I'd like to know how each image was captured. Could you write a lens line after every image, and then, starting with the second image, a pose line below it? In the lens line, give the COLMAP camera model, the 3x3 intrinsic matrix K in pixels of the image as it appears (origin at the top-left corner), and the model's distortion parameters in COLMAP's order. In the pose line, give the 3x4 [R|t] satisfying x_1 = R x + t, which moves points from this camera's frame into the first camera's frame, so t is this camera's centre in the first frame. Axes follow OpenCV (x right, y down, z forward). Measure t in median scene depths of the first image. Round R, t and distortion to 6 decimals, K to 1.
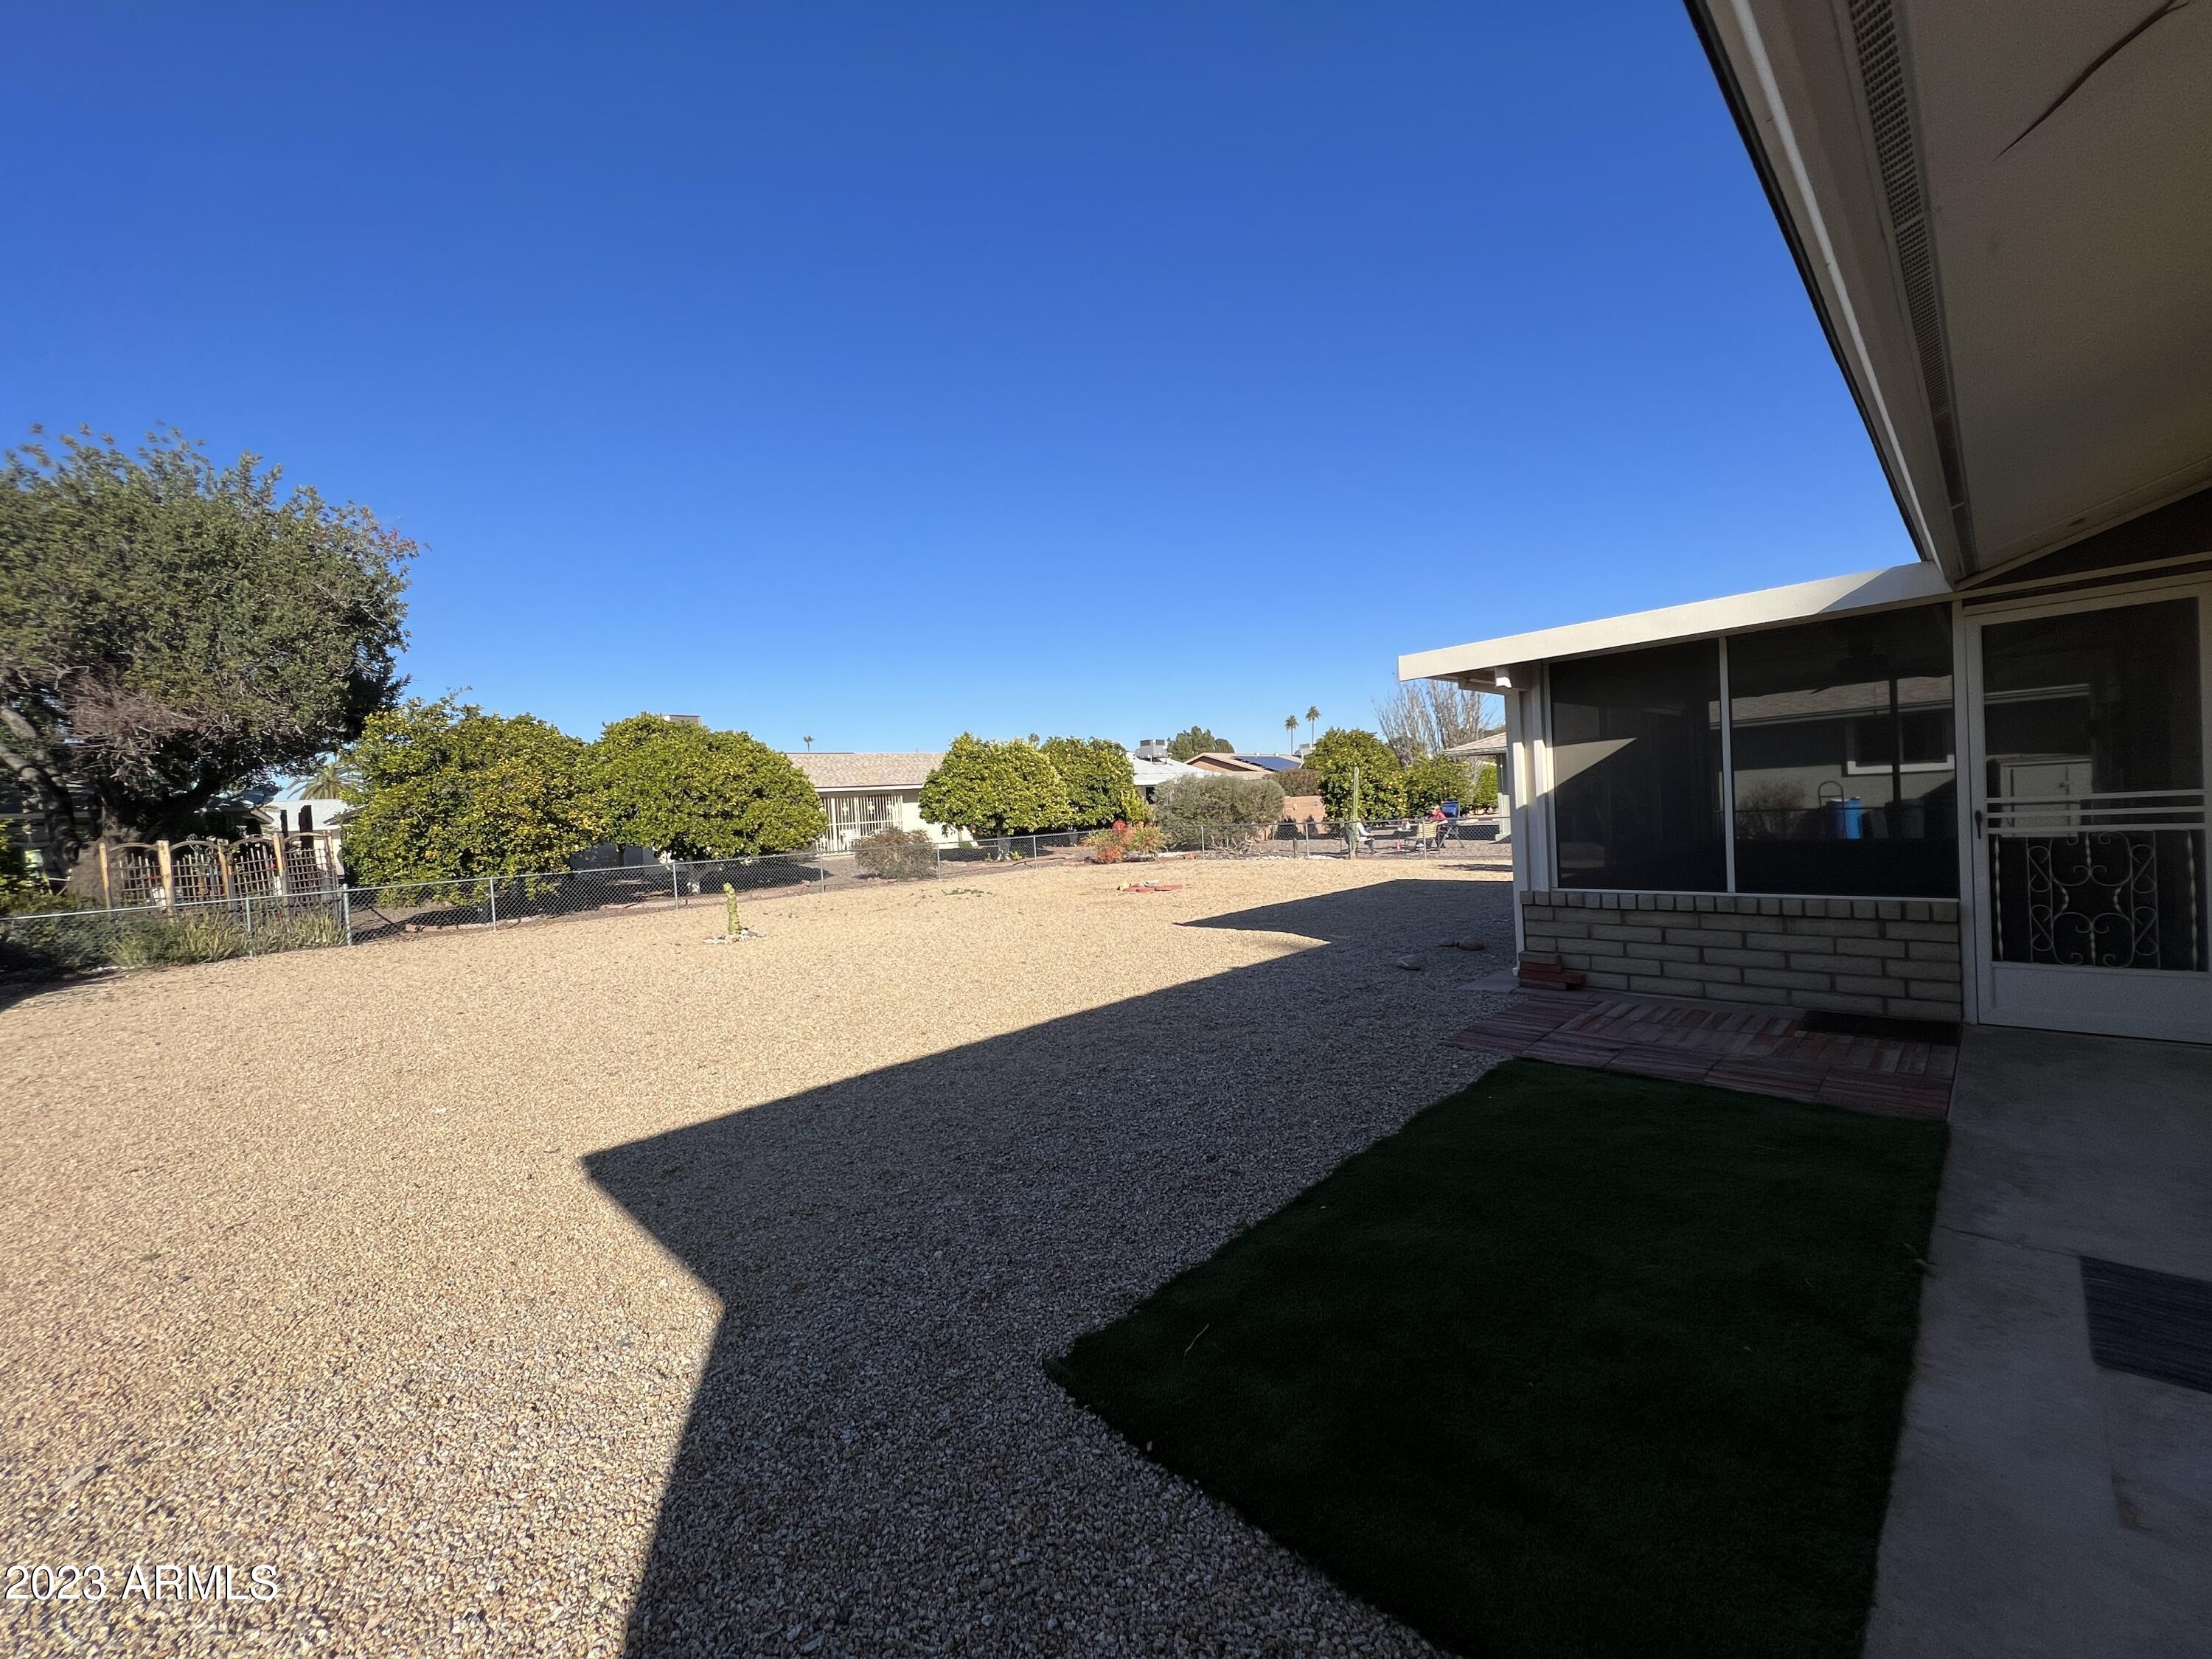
lens RADIAL K [[882.7, 0, 1090.8], [0, 882.7, 827.3], [0, 0, 1]] dist [-0.002649, 0.000920]
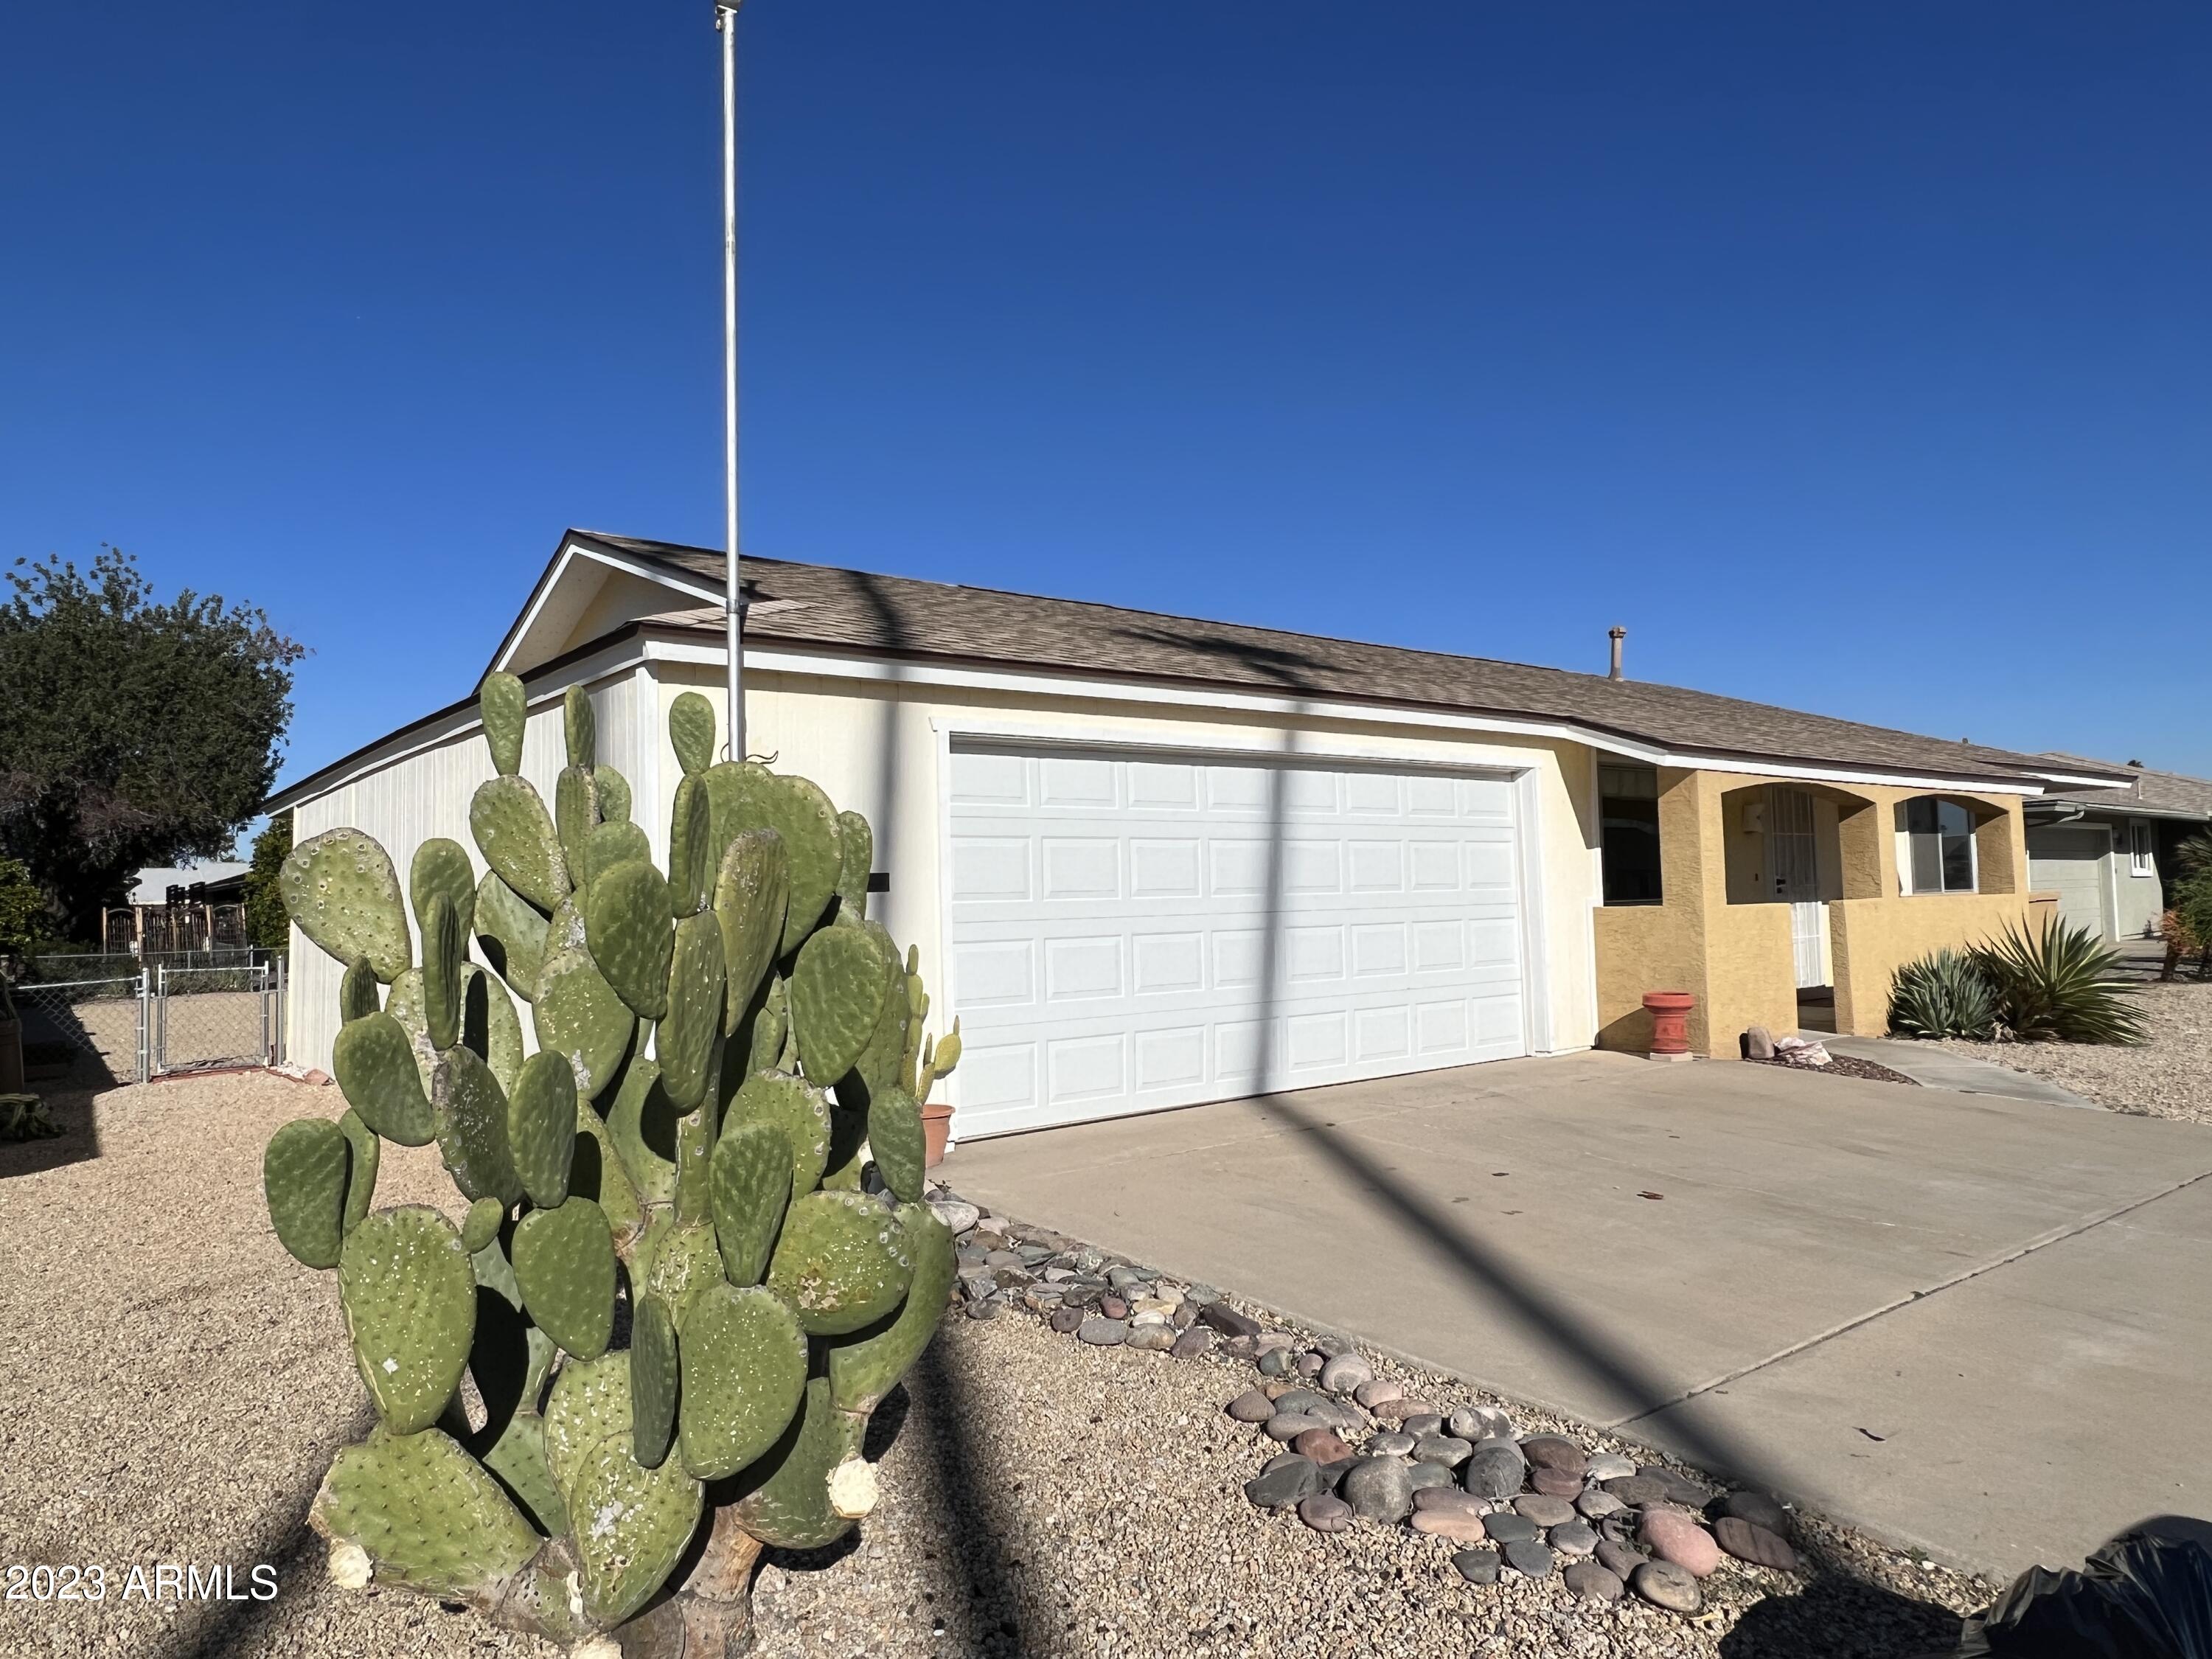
lens RADIAL K [[1444.1, 0, 1094.4], [0, 1444.1, 828.8], [0, 0, 1]] dist [0.003799, -0.004977]
pose [[0.994029, 0.025311, -0.106145, 0.597972], [-0.033133, 0.996811, -0.072590, 0.006108], [0.103969, 0.075673, 0.991698, -0.966791]]
